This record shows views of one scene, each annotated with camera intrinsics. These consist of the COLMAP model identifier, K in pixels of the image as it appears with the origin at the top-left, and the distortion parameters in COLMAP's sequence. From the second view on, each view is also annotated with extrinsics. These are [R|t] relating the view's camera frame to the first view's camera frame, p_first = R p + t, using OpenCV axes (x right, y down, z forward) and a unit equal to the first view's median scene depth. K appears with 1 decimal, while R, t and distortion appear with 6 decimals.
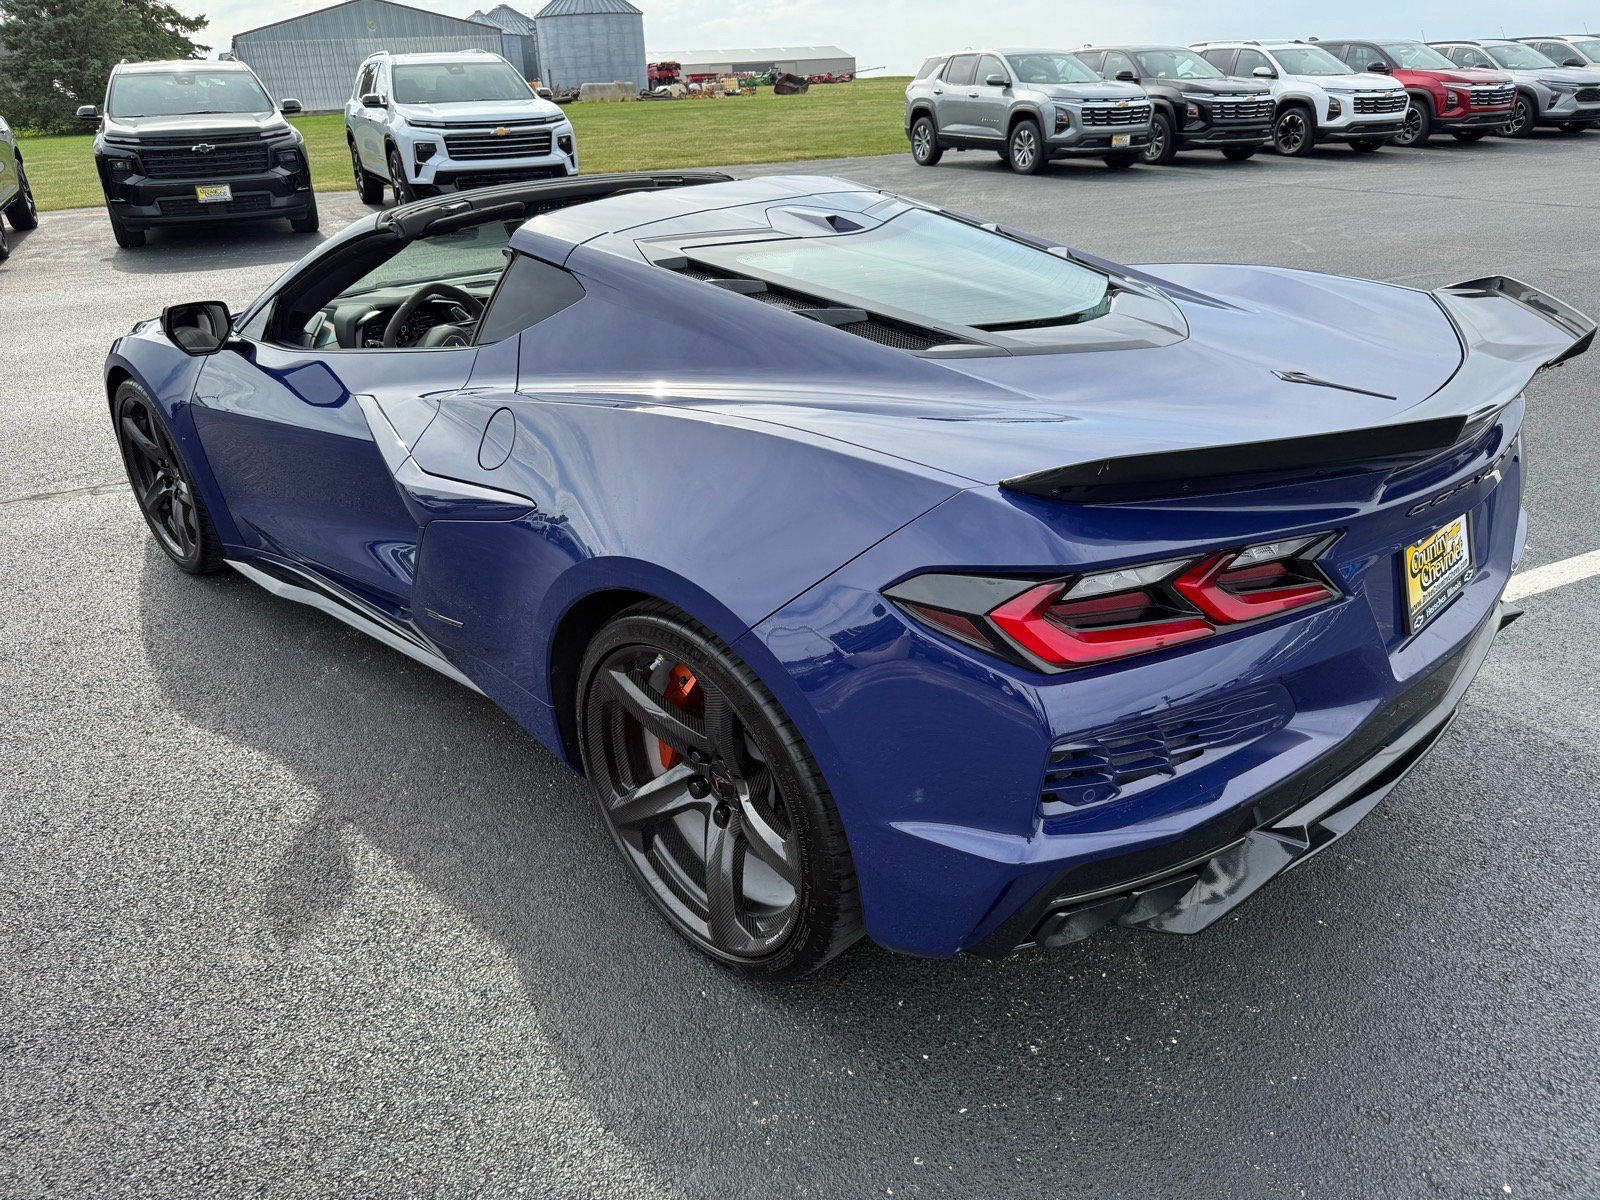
lens RADIAL K [[1153.3, 0, 793.7], [0, 1153.3, 598.2], [0, 0, 1]] dist [0.008582, -0.019810]
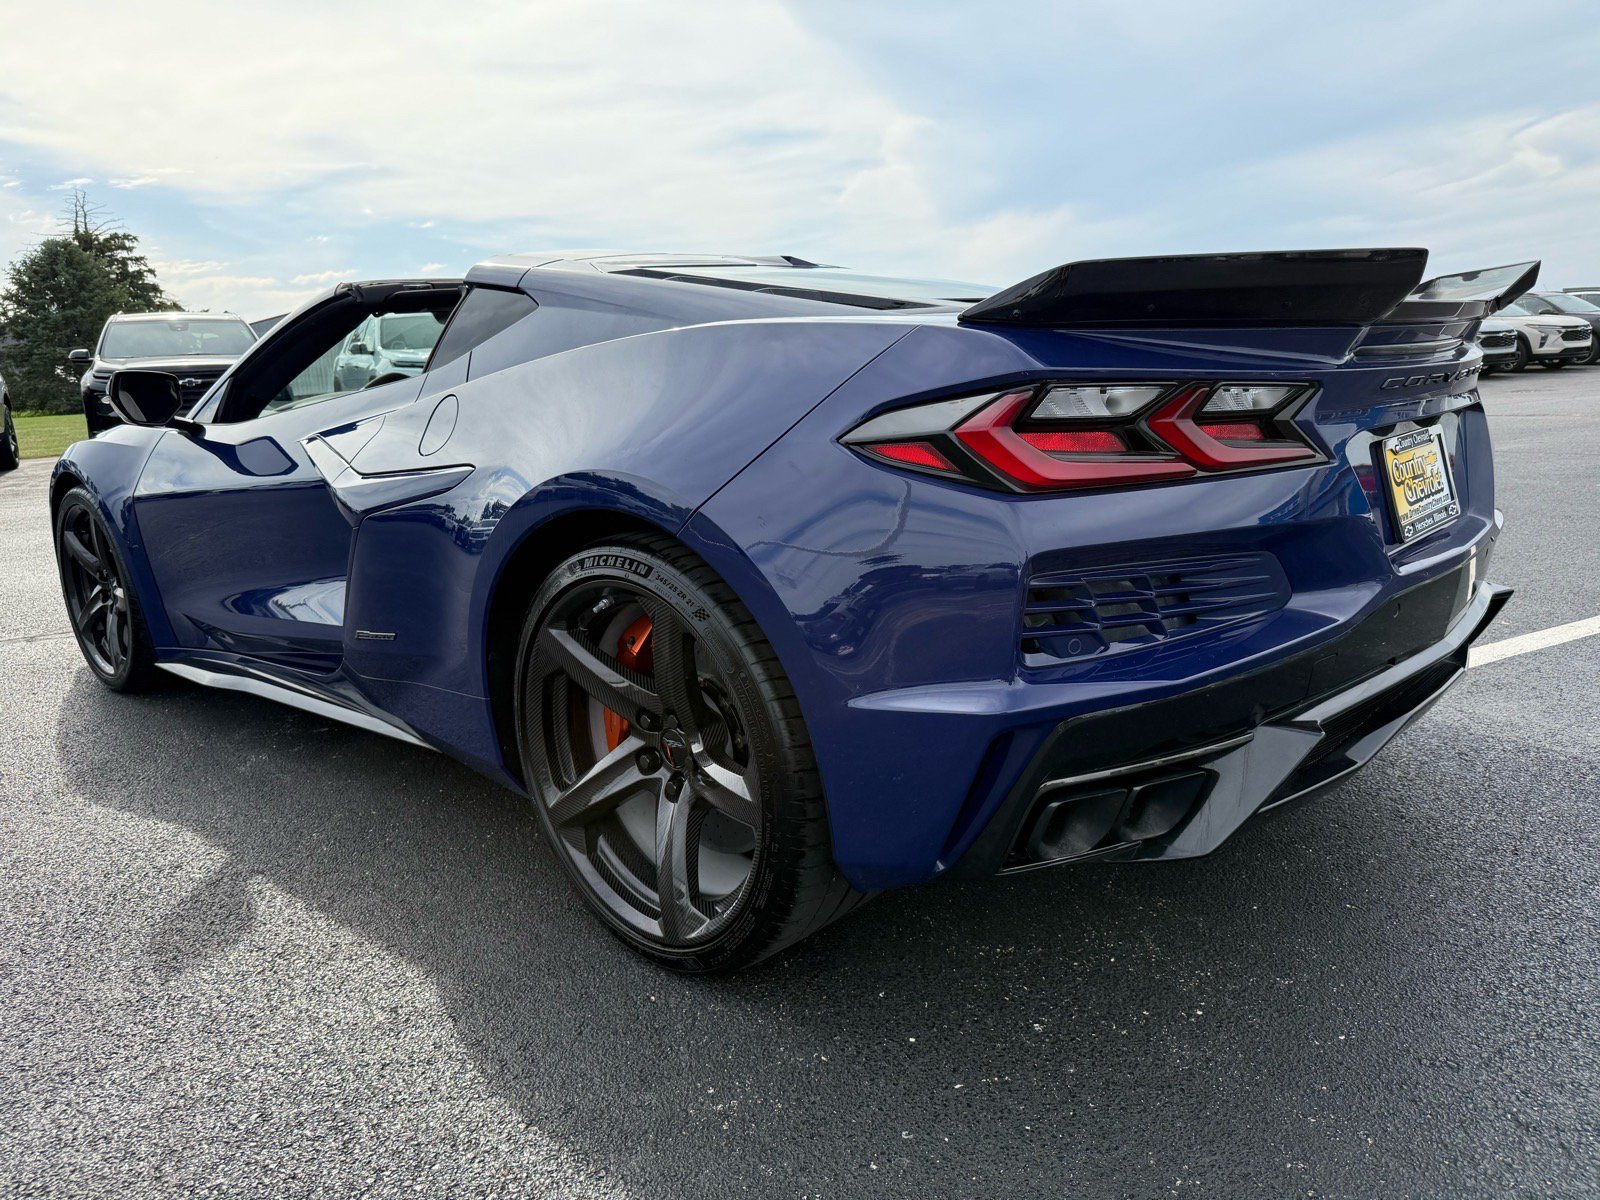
lens RADIAL K [[1153.3, 0, 811.5], [0, 1153.3, 604.7], [0, 0, 1]] dist [0.008582, -0.019810]
pose [[0.999118, -0.020054, 0.036897, 0.013796], [0.027667, 0.975319, -0.219062, 0.243862], [-0.031594, 0.219890, 0.975013, 0.093729]]
